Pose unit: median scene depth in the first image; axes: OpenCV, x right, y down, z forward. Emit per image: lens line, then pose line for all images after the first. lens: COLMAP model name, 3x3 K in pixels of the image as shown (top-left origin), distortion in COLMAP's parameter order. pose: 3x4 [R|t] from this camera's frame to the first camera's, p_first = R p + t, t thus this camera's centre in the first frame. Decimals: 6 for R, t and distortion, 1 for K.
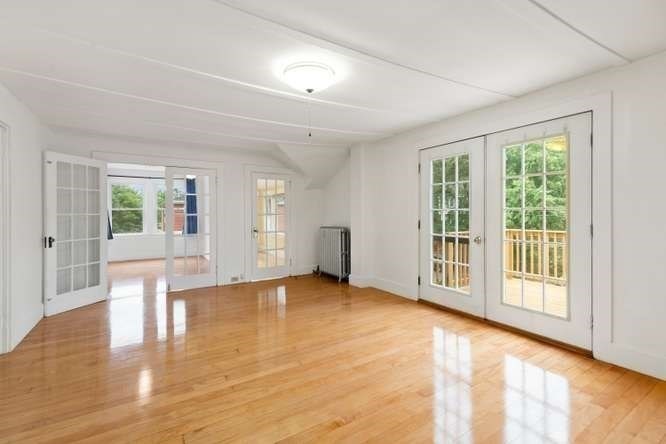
lens RADIAL K [[304.8, 0, 330.9], [0, 304.8, 217.6], [0, 0, 1]] dist [0.000071, 0.000061]
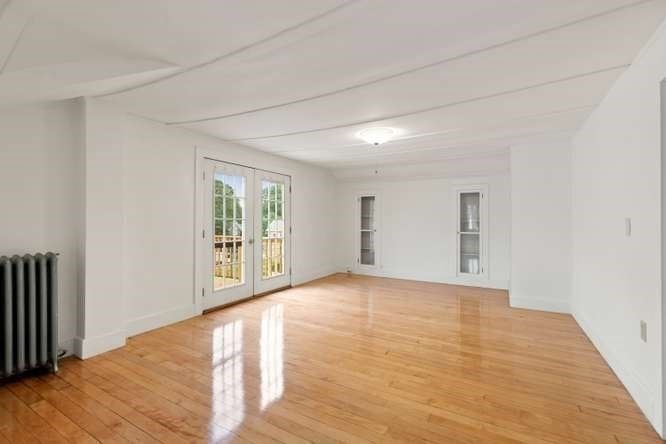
lens RADIAL K [[304.8, 0, 330.9], [0, 304.8, 217.6], [0, 0, 1]] dist [0.000071, 0.000061]
pose [[-0.472289, 0.004610, 0.881432, -0.846062], [0.002376, 0.999989, -0.003957, -0.026683], [-0.881440, 0.000226, -0.472295, 1.227127]]
